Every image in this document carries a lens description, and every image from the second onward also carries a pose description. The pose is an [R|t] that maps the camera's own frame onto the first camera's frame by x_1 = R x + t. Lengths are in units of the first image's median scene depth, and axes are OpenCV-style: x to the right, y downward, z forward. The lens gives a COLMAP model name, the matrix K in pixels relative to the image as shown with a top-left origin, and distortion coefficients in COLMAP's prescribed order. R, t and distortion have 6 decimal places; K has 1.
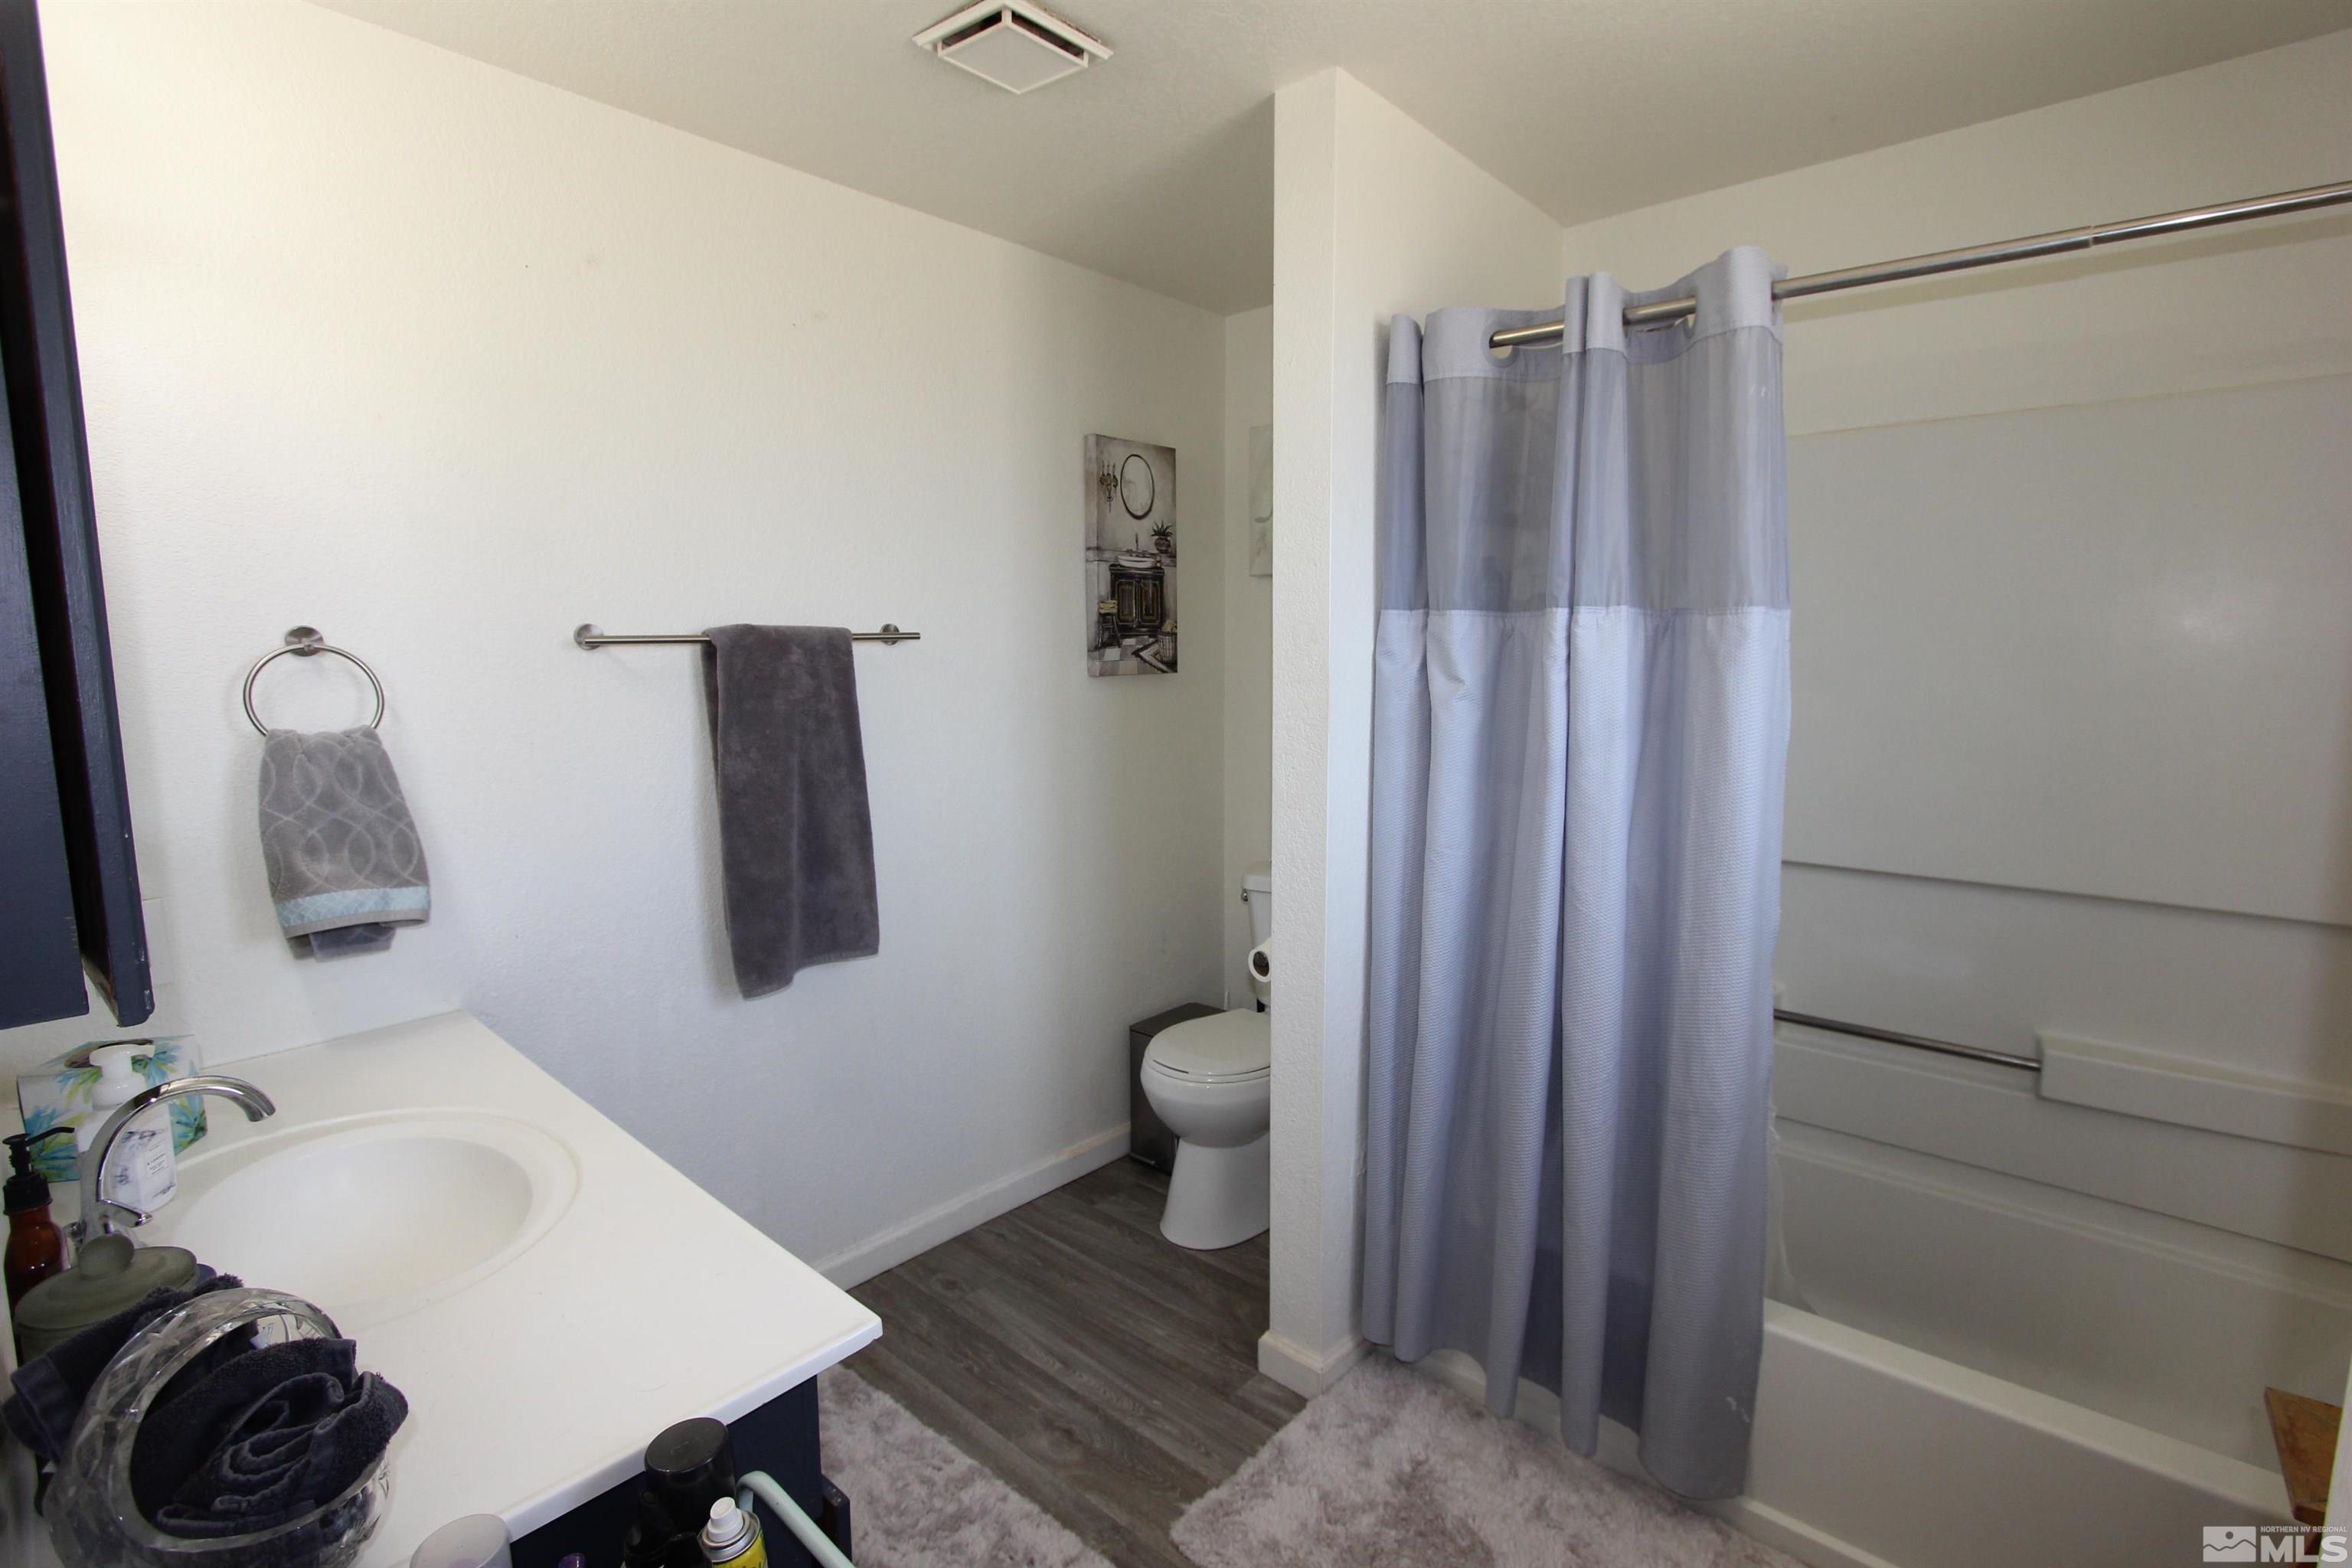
lens RADIAL K [[1086.2, 0, 1184.9], [0, 1086.2, 798.1], [0, 0, 1]] dist [-0.024969, 0.005140]
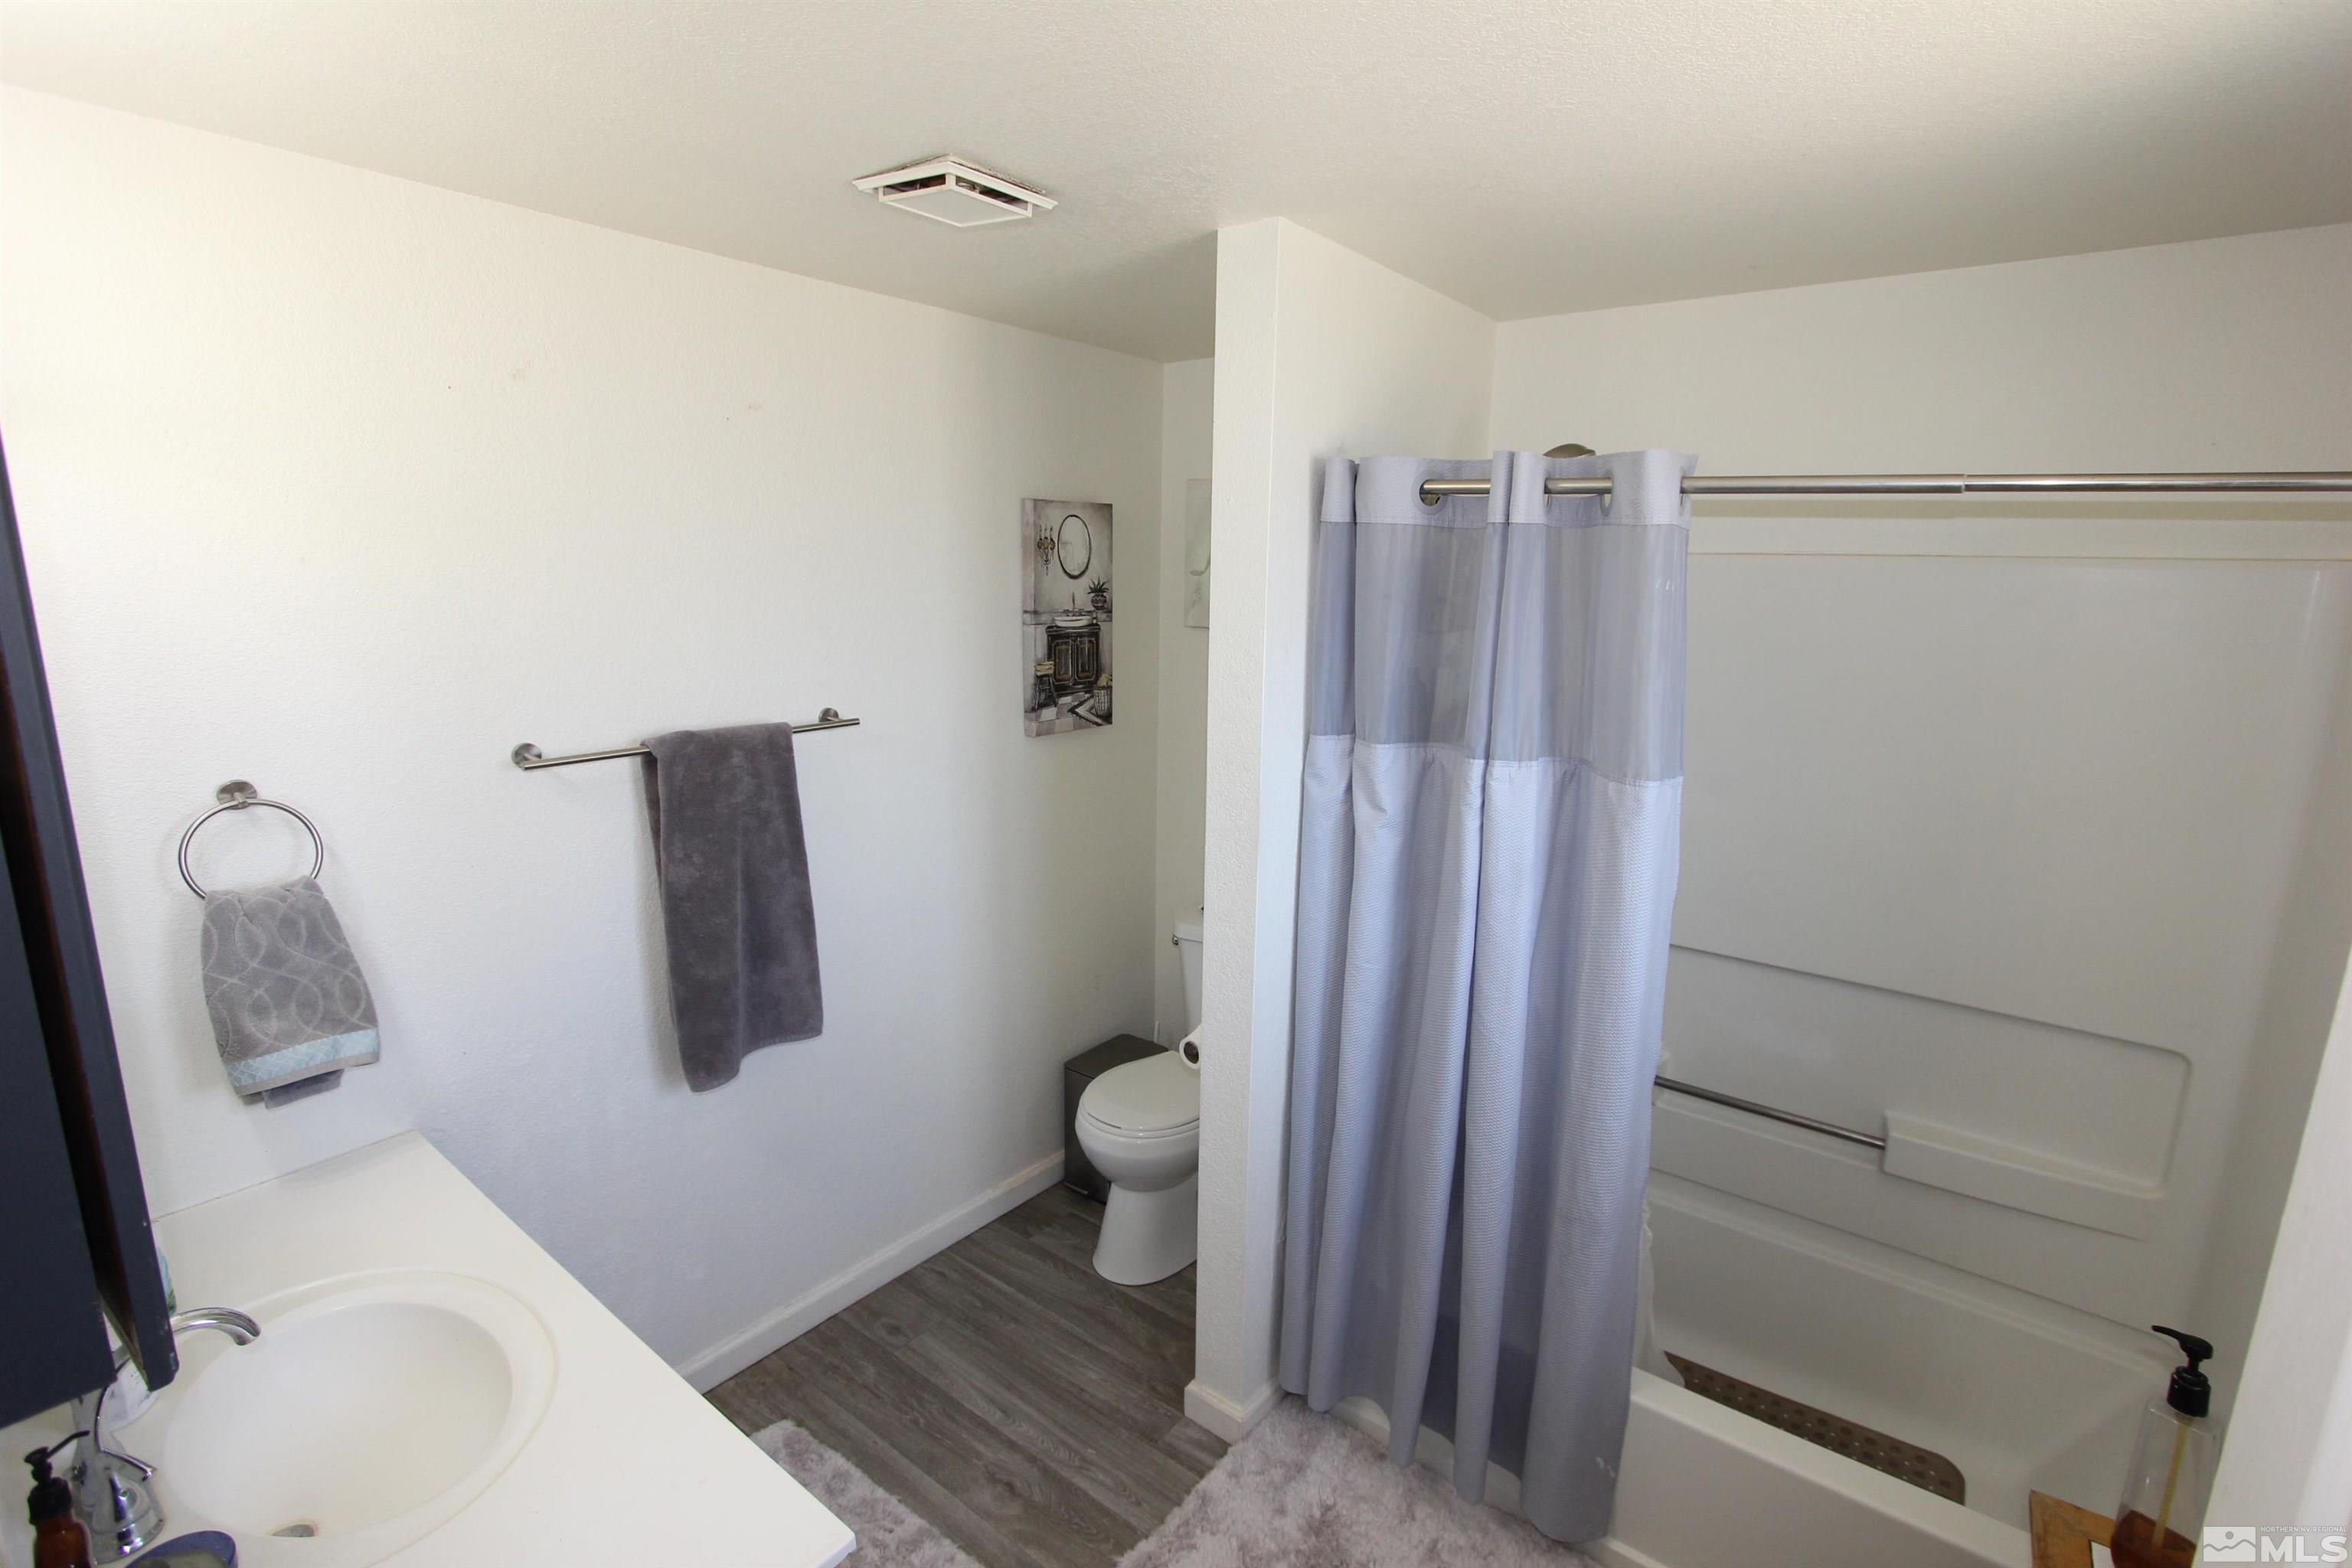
lens RADIAL K [[1086.2, 0, 1191.8], [0, 1086.2, 802.4], [0, 0, 1]] dist [-0.024969, 0.005140]
pose [[0.997357, 0.007877, 0.072232, -0.008650], [-0.013367, 0.997030, 0.075851, -0.184349], [-0.071420, -0.076616, 0.994499, -0.040452]]
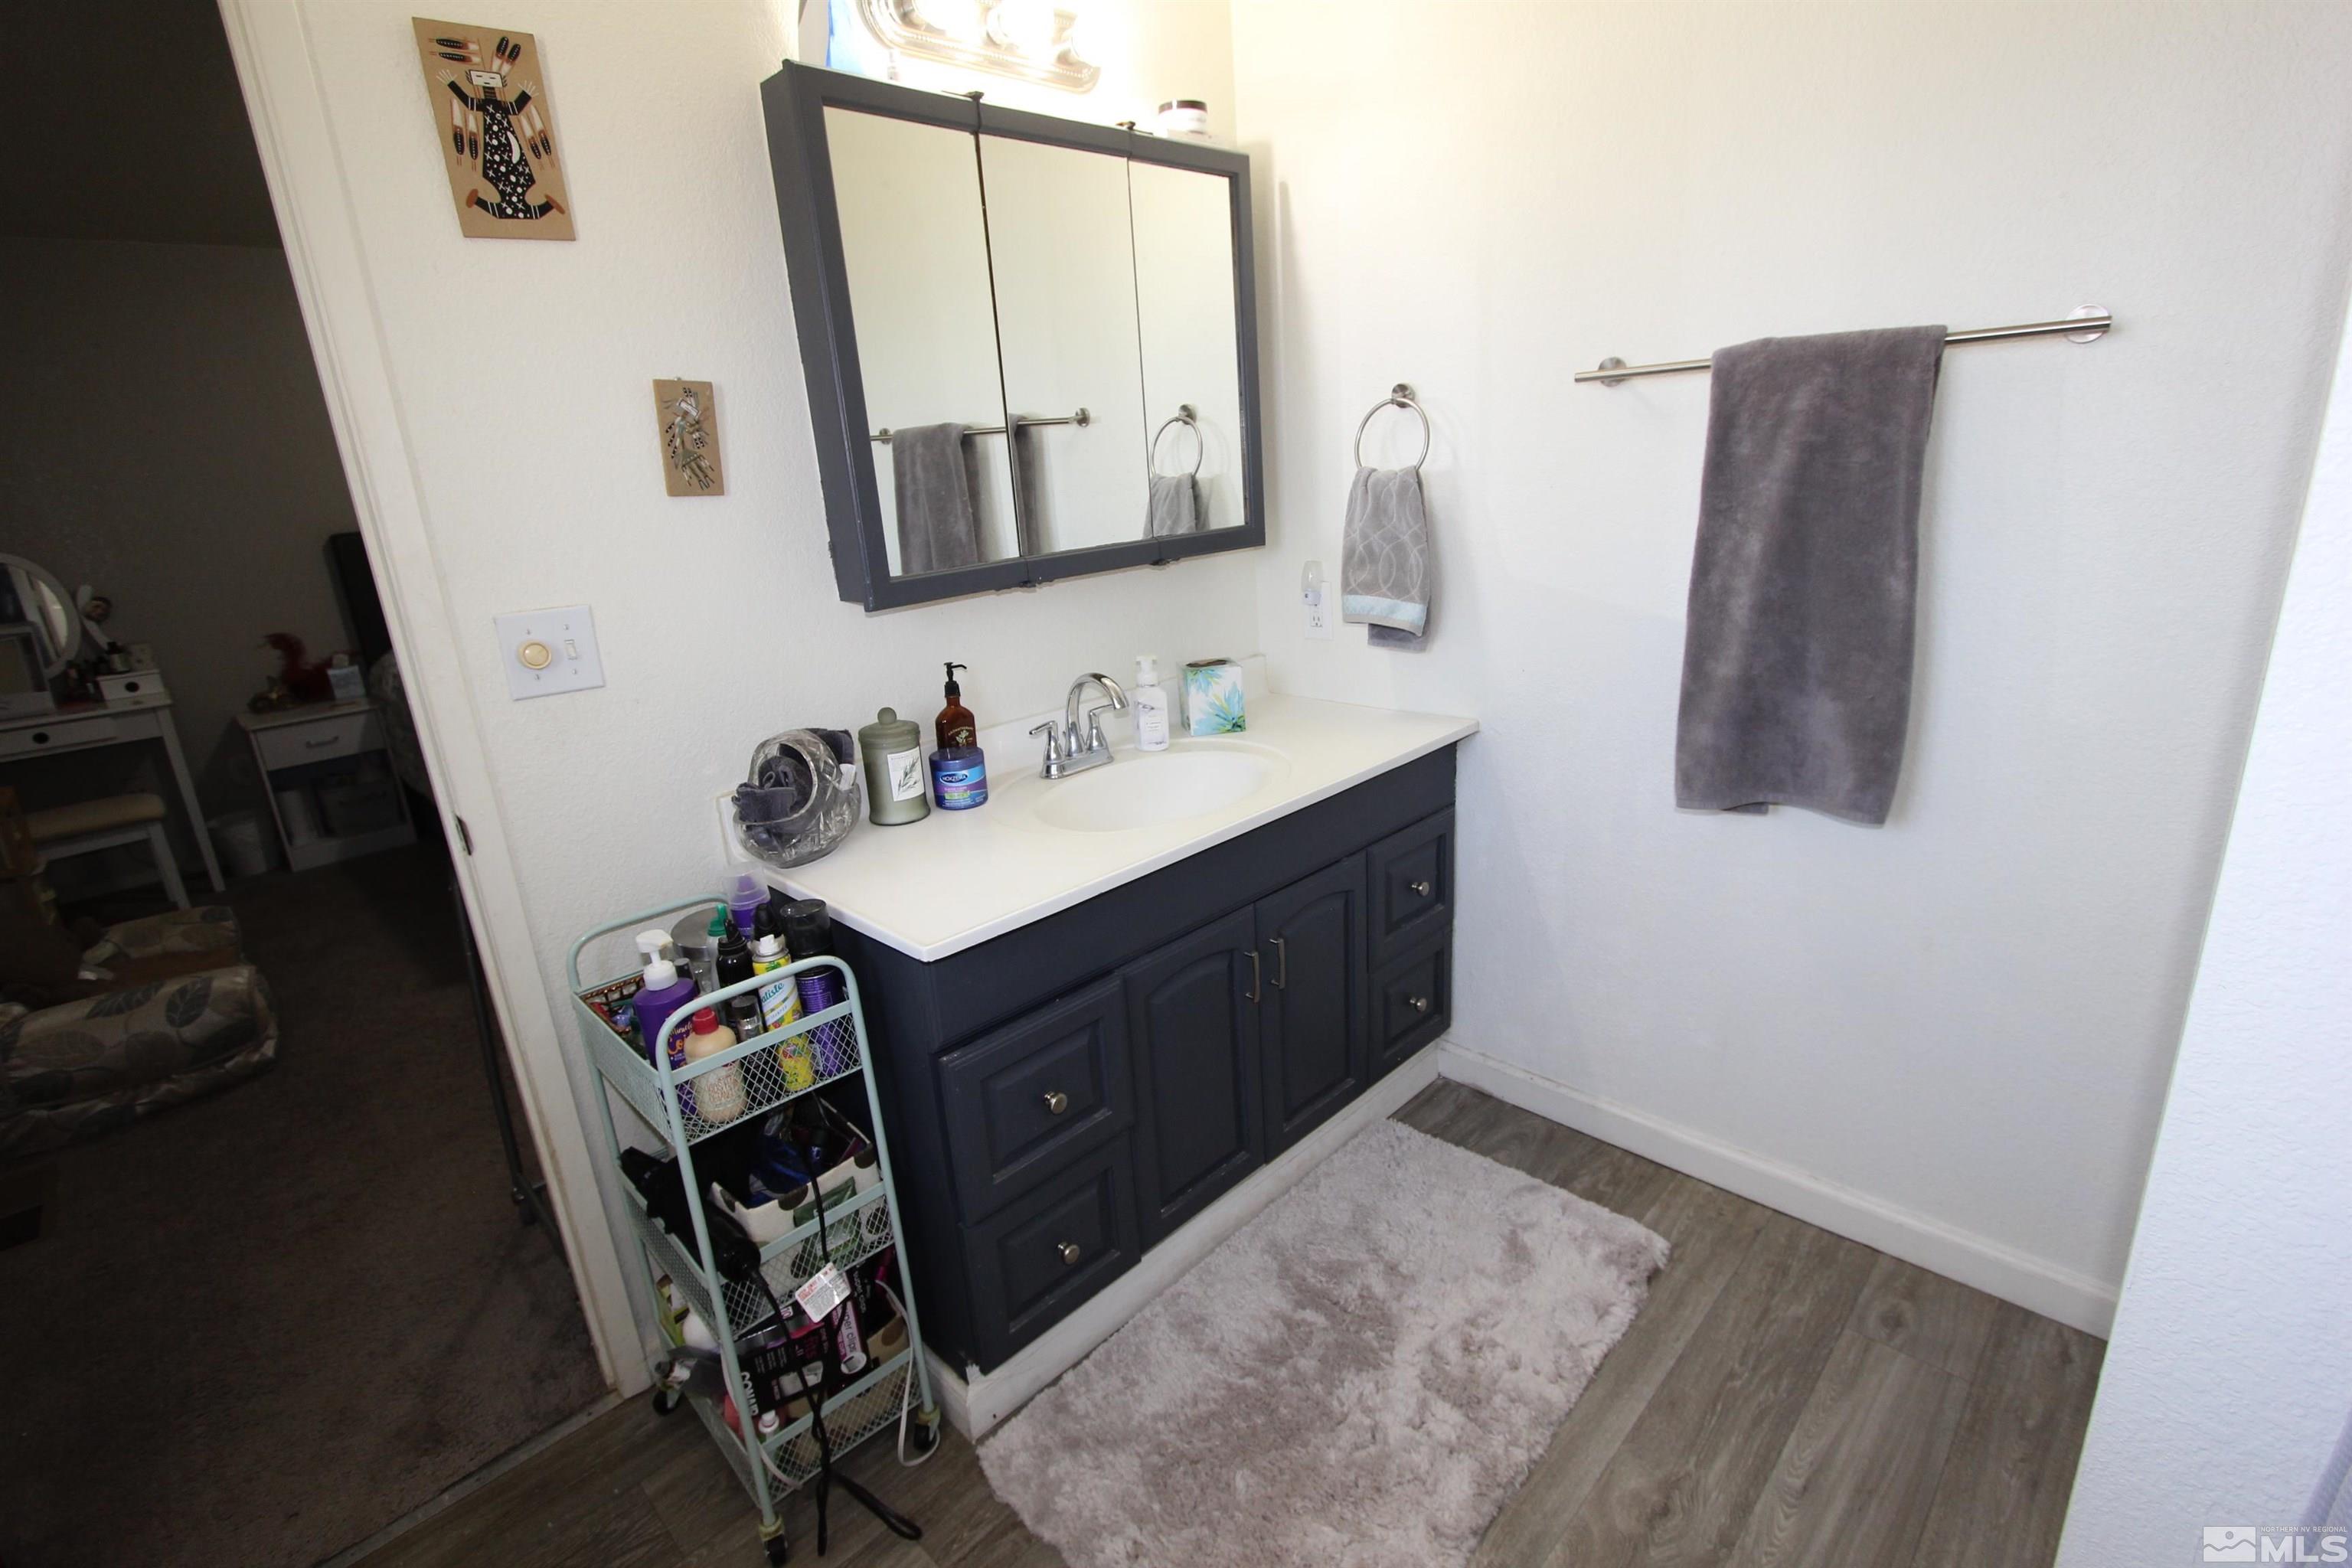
lens RADIAL K [[1086.2, 0, 1135.7], [0, 1086.2, 775.8], [0, 0, 1]] dist [-0.024969, 0.005140]
pose [[-0.081551, 0.315775, -0.945323, 0.448062], [-0.056237, 0.945513, 0.320690, -0.092220], [0.995081, 0.079314, -0.059349, 0.650604]]
